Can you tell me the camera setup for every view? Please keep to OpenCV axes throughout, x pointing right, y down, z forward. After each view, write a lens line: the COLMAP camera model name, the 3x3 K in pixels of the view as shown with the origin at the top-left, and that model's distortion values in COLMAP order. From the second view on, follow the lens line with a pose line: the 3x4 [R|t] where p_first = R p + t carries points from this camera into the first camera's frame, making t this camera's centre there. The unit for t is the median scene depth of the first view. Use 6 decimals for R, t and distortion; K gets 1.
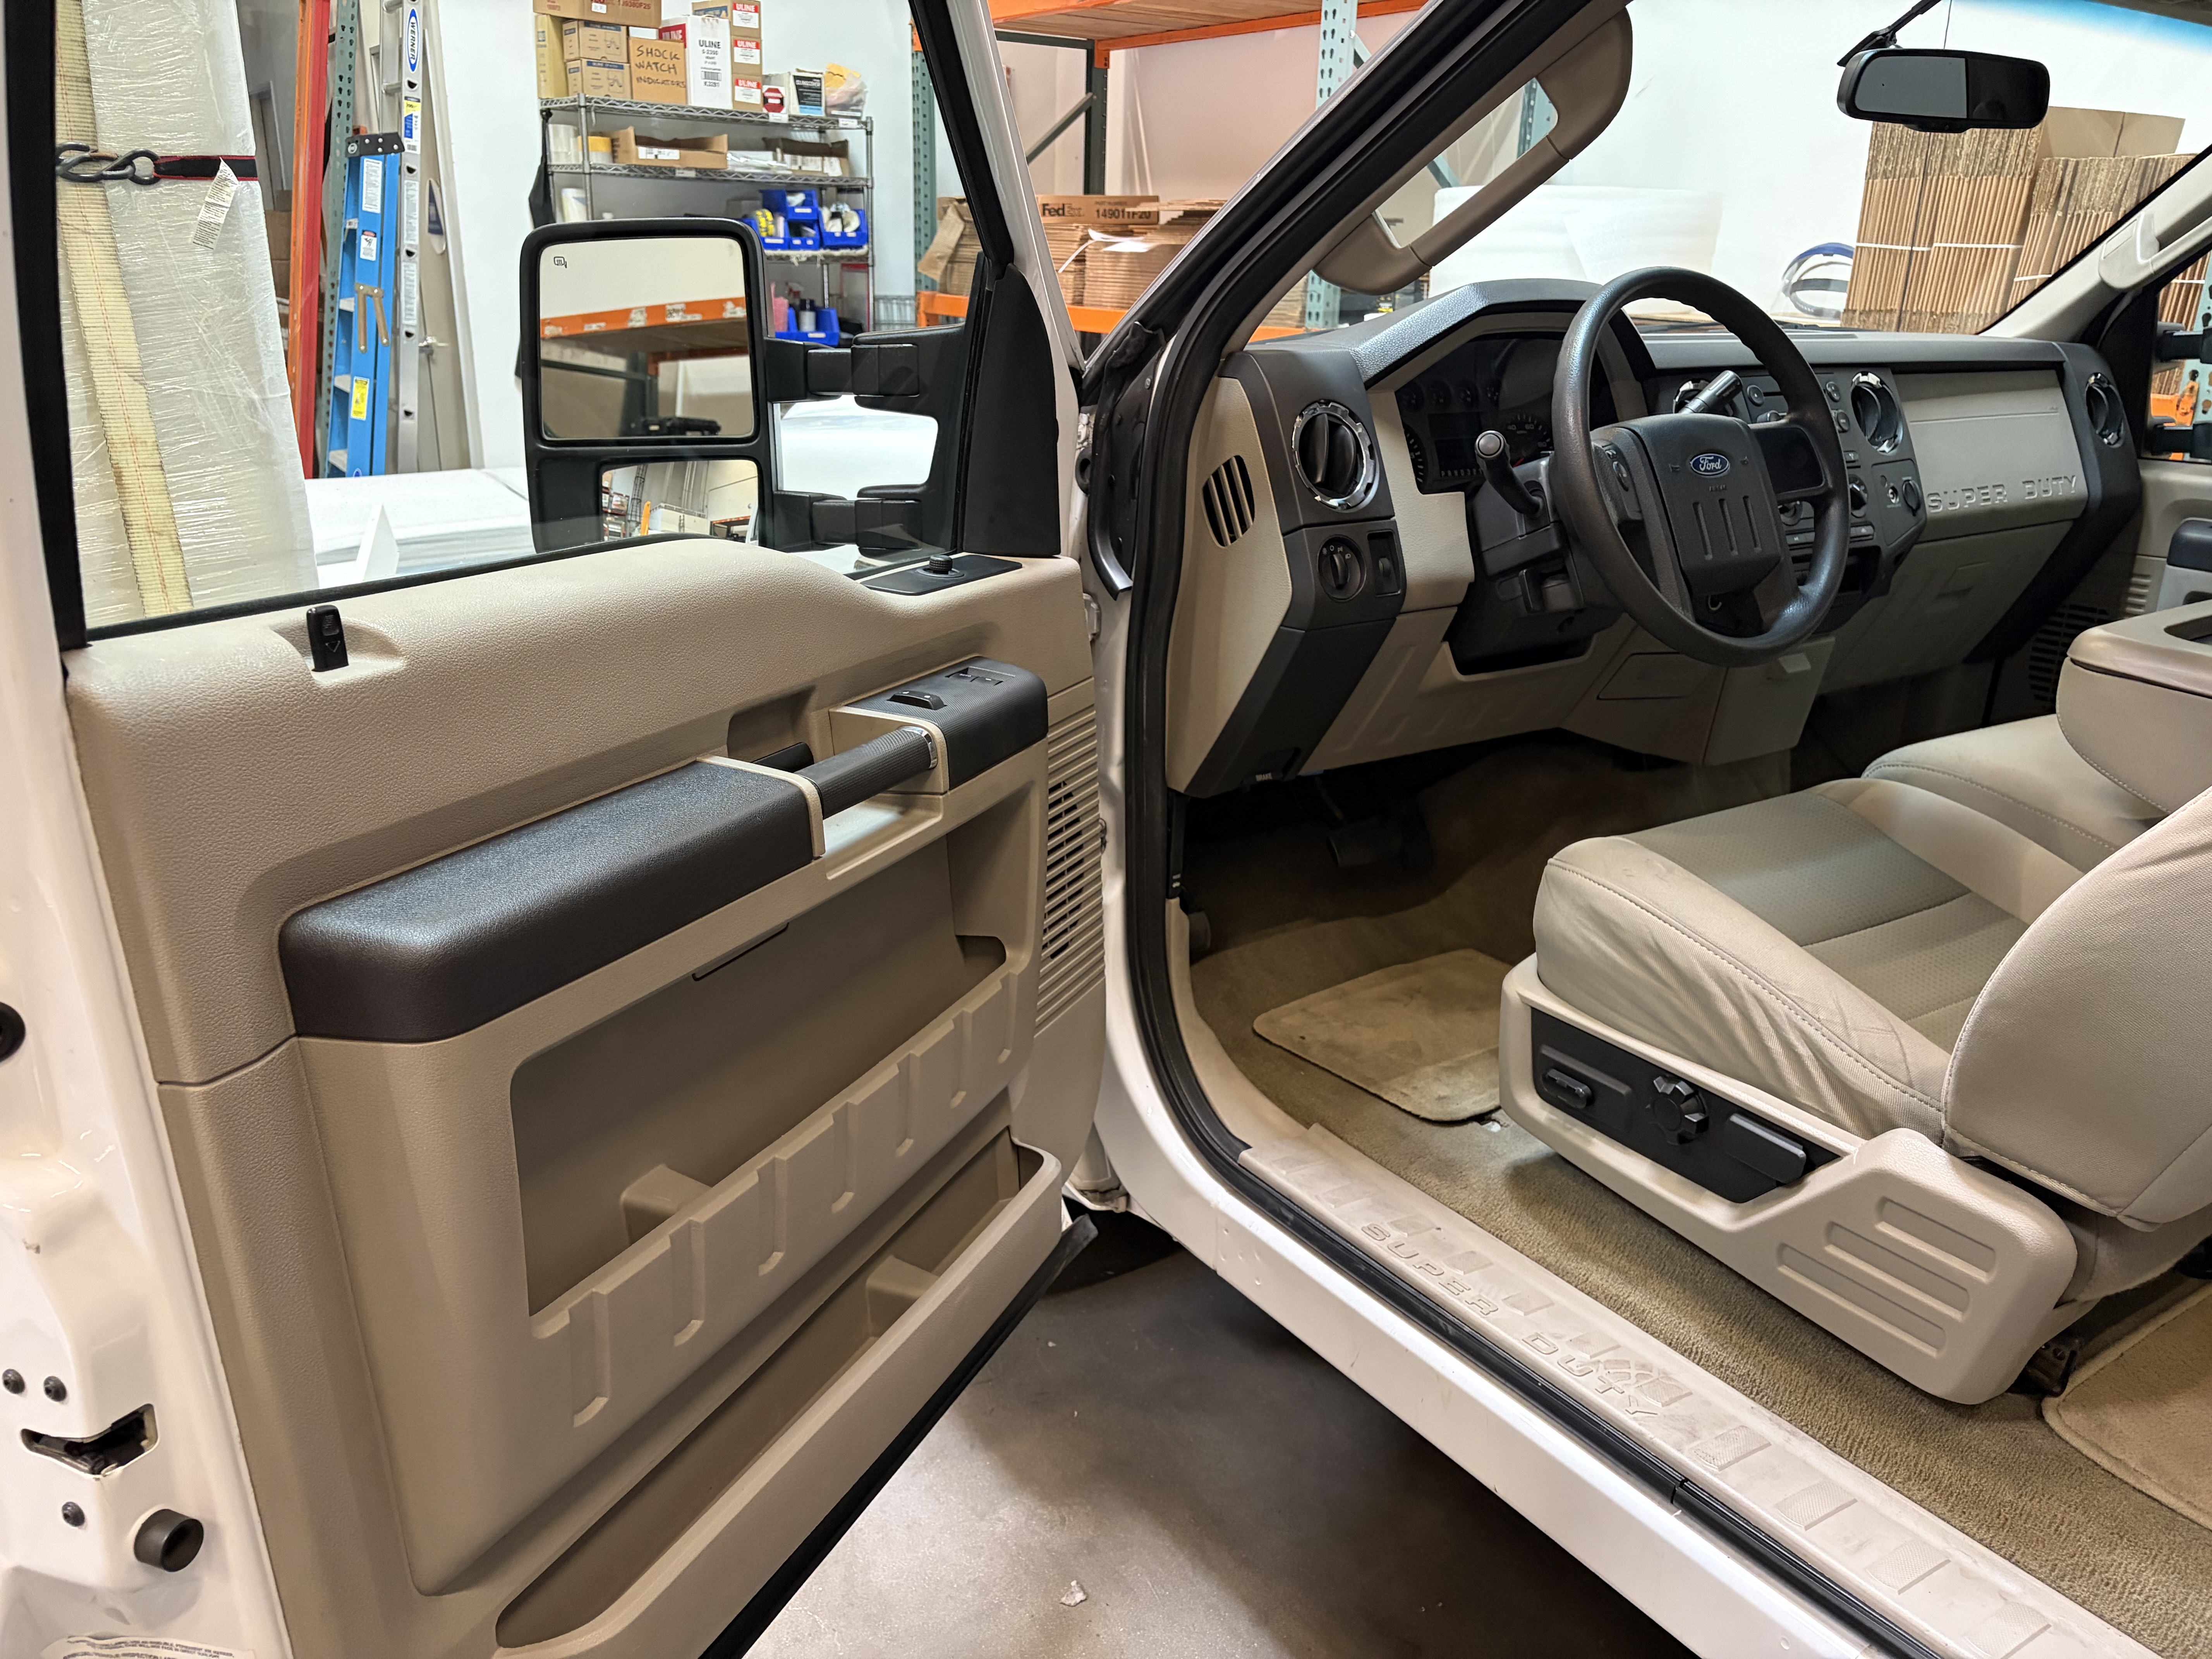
lens RADIAL K [[1656.2, 0, 1108.1], [0, 1656.2, 836.8], [0, 0, 1]] dist [0.007556, 0.006652]
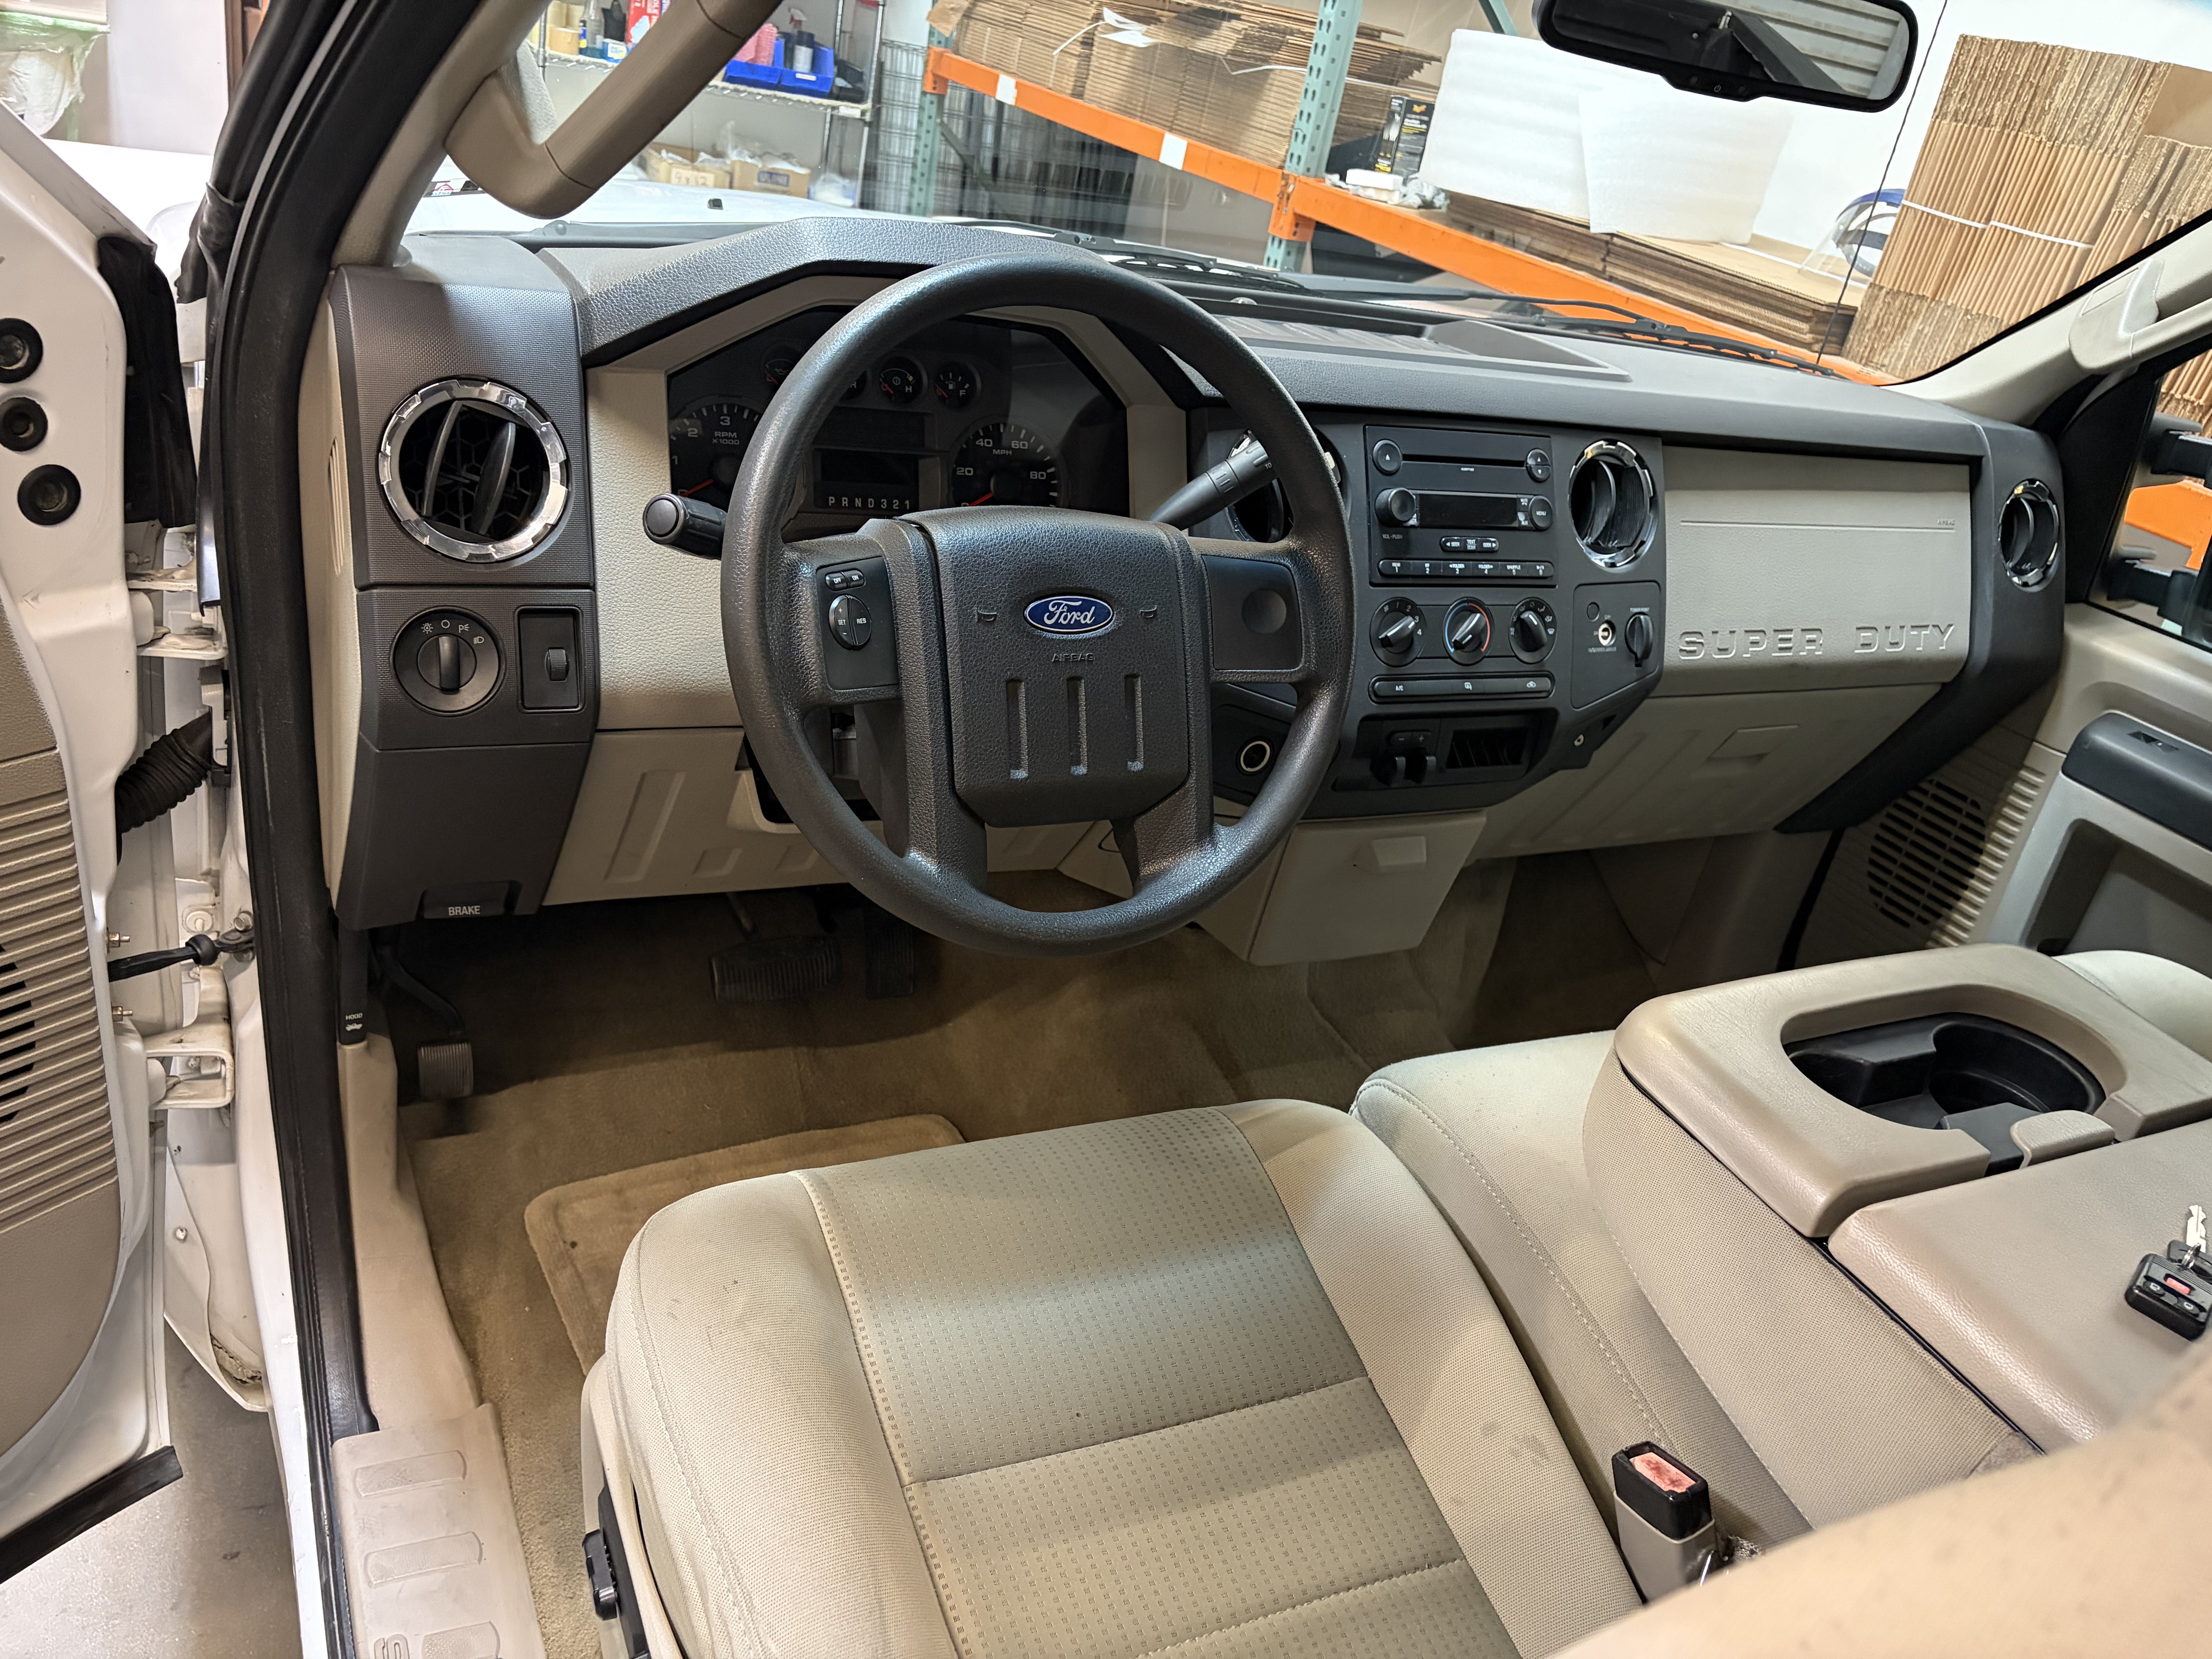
lens RADIAL K [[1656.2, 0, 1102.5], [0, 1656.2, 821.2], [0, 0, 1]] dist [0.007556, 0.006652]
pose [[0.979160, 0.198289, -0.043898, 0.259769], [-0.192048, 0.974337, 0.117408, -0.139776], [0.066052, -0.106531, 0.992113, 0.258129]]
